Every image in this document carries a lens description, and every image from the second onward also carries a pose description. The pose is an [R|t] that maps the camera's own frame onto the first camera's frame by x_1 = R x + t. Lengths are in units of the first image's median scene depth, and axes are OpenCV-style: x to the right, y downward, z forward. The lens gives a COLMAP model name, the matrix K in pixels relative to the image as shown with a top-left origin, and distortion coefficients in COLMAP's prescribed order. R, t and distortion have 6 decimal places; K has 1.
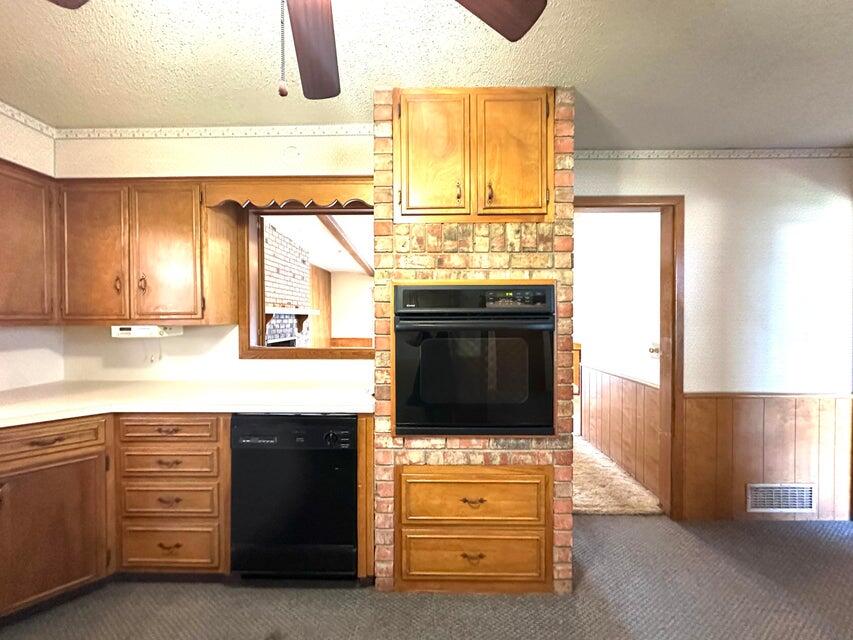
lens RADIAL K [[341.2, 0, 430.6], [0, 341.2, 320.8], [0, 0, 1]] dist [-0.002715, 0.000024]
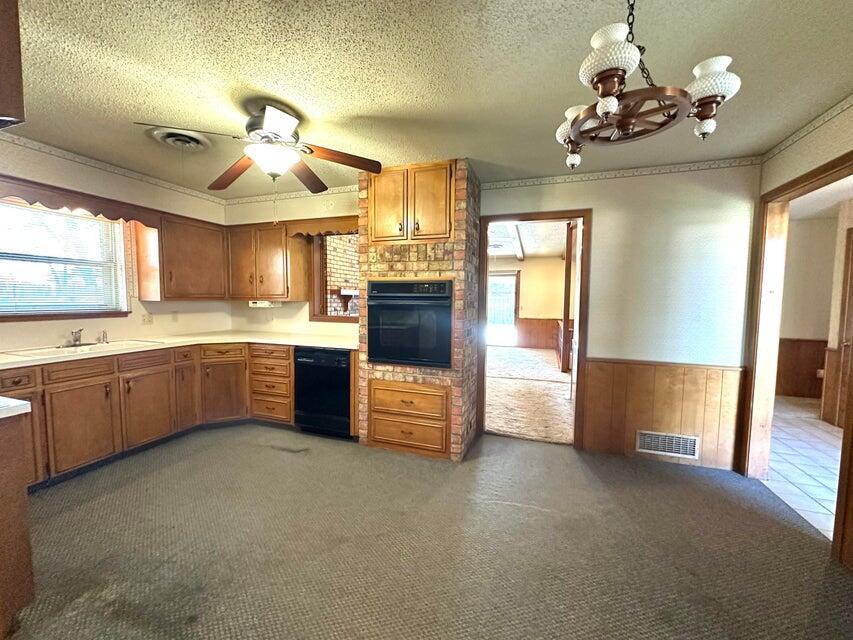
lens RADIAL K [[341.2, 0, 430.5], [0, 341.2, 320.8], [0, 0, 1]] dist [-0.002715, 0.000024]
pose [[0.950573, 0.032713, -0.308772, 0.771426], [-0.015746, 0.998234, 0.057284, 0.000329], [0.310101, -0.049590, 0.949410, -0.630081]]
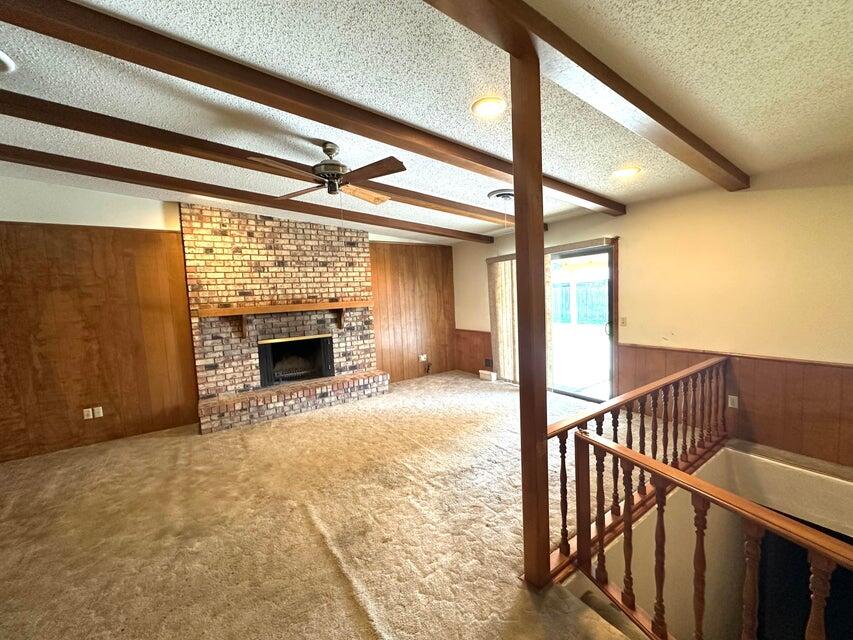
lens RADIAL K [[341.2, 0, 425.7], [0, 341.2, 320.6], [0, 0, 1]] dist [-0.002715, 0.000024]
pose [[0.563367, 0.041354, -0.825171, 1.690988], [0.036655, 0.996512, 0.074966, -0.160901], [0.825393, -0.072480, 0.559886, 2.593767]]
